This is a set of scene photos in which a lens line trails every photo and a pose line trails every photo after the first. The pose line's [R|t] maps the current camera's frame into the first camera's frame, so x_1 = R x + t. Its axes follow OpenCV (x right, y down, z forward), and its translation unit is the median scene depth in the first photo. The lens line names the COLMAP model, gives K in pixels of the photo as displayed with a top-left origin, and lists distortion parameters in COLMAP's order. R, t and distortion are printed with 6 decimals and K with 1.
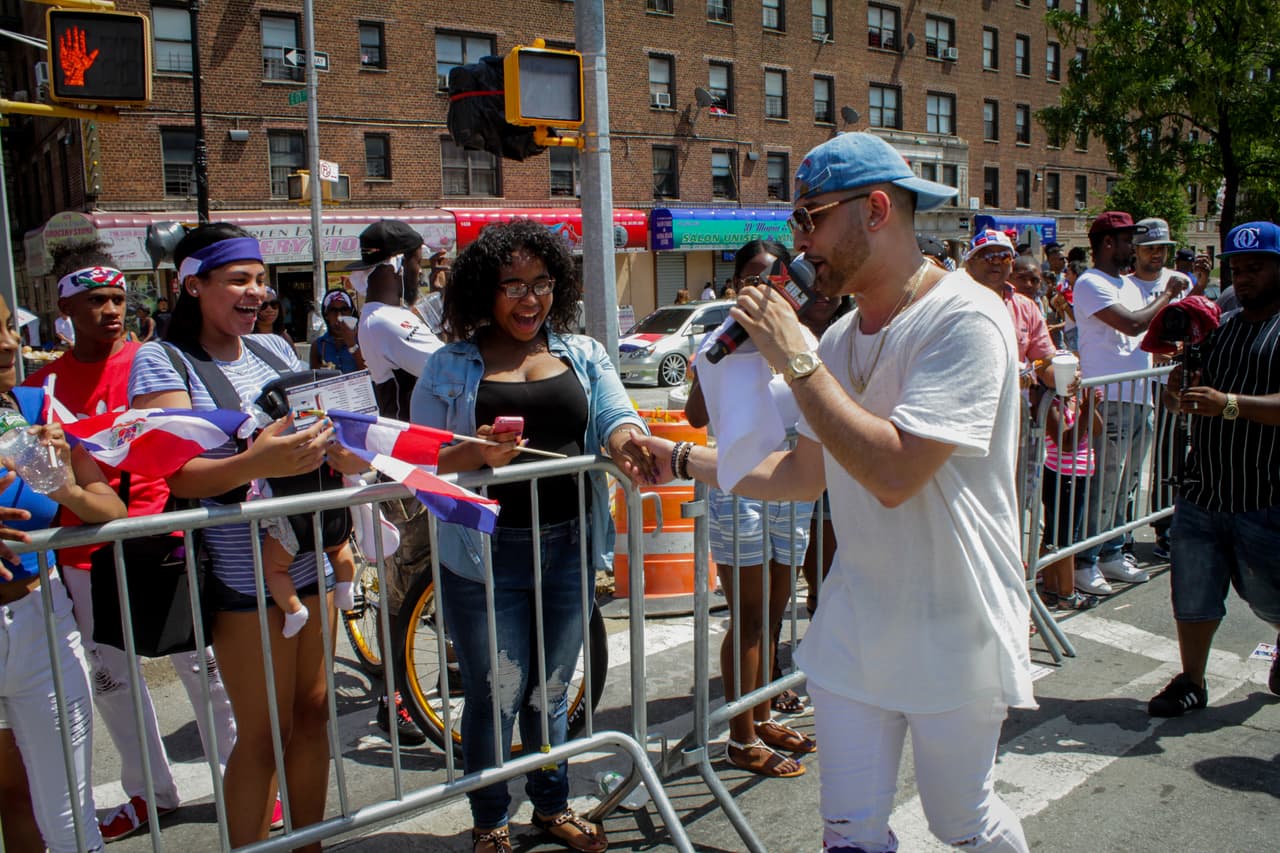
lens RADIAL K [[1048.4, 0, 640.9], [0, 1048.4, 426.3], [0, 0, 1]] dist [-0.164951, 0.128127]
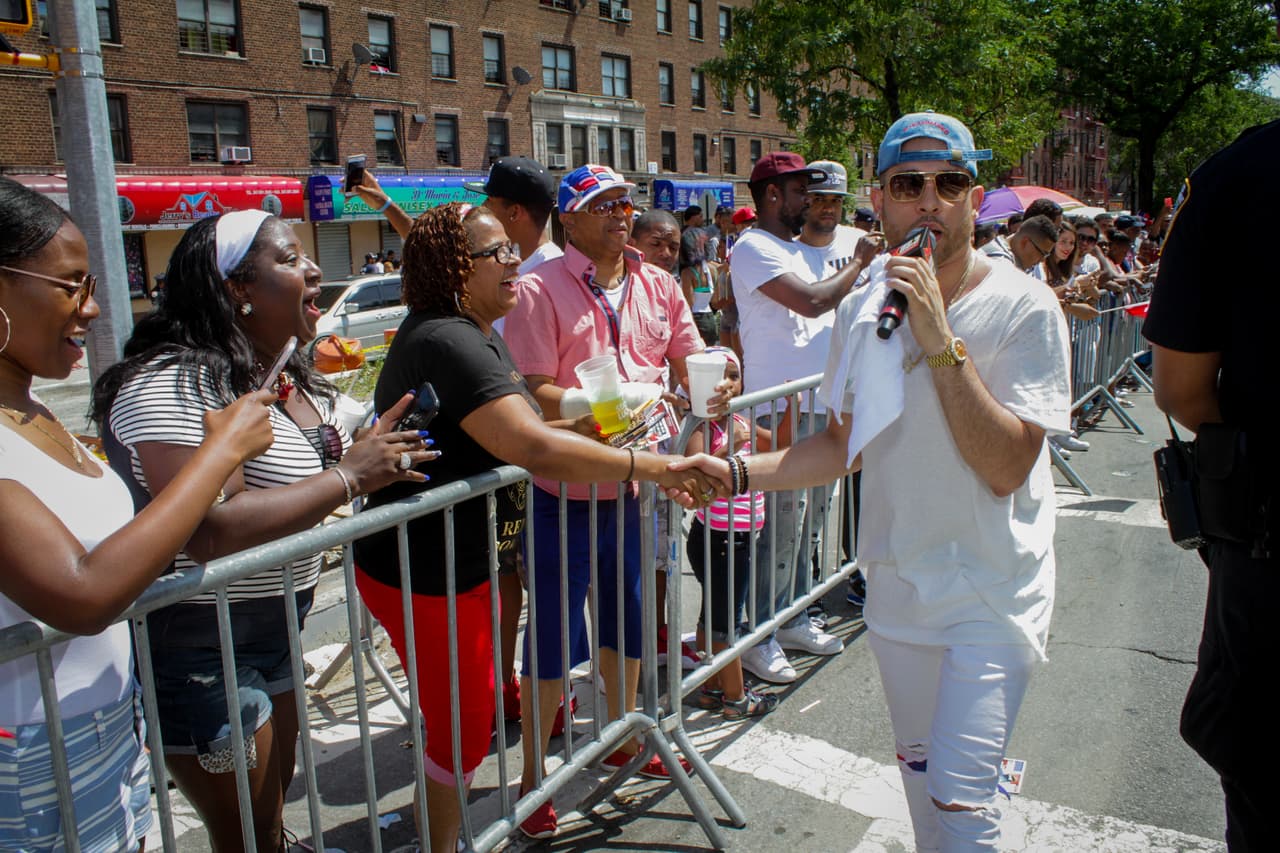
lens RADIAL K [[1048.4, 0, 645.2], [0, 1048.4, 433.2], [0, 0, 1]] dist [-0.164951, 0.128127]
pose [[0.956715, -0.059663, 0.284846, 0.023598], [0.049526, 0.997861, 0.042666, -0.006776], [-0.286782, -0.026712, 0.957623, 0.048093]]
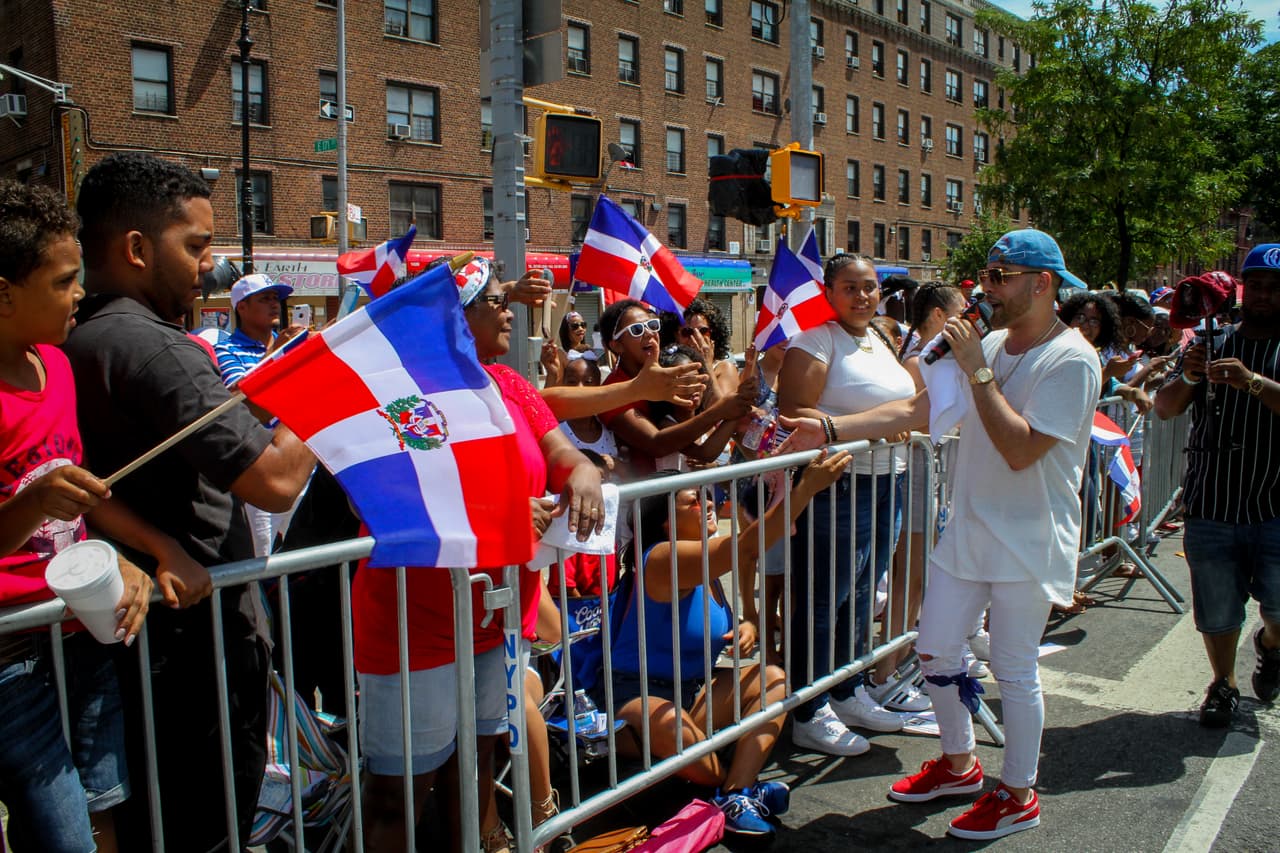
lens RADIAL K [[1048.4, 0, 634.0], [0, 1048.4, 441.3], [0, 0, 1]] dist [-0.164951, 0.128127]
pose [[0.984851, -0.005711, 0.173308, -0.112783], [0.010212, 0.999633, -0.025093, 0.014293], [-0.173101, 0.026483, 0.984548, -0.073015]]
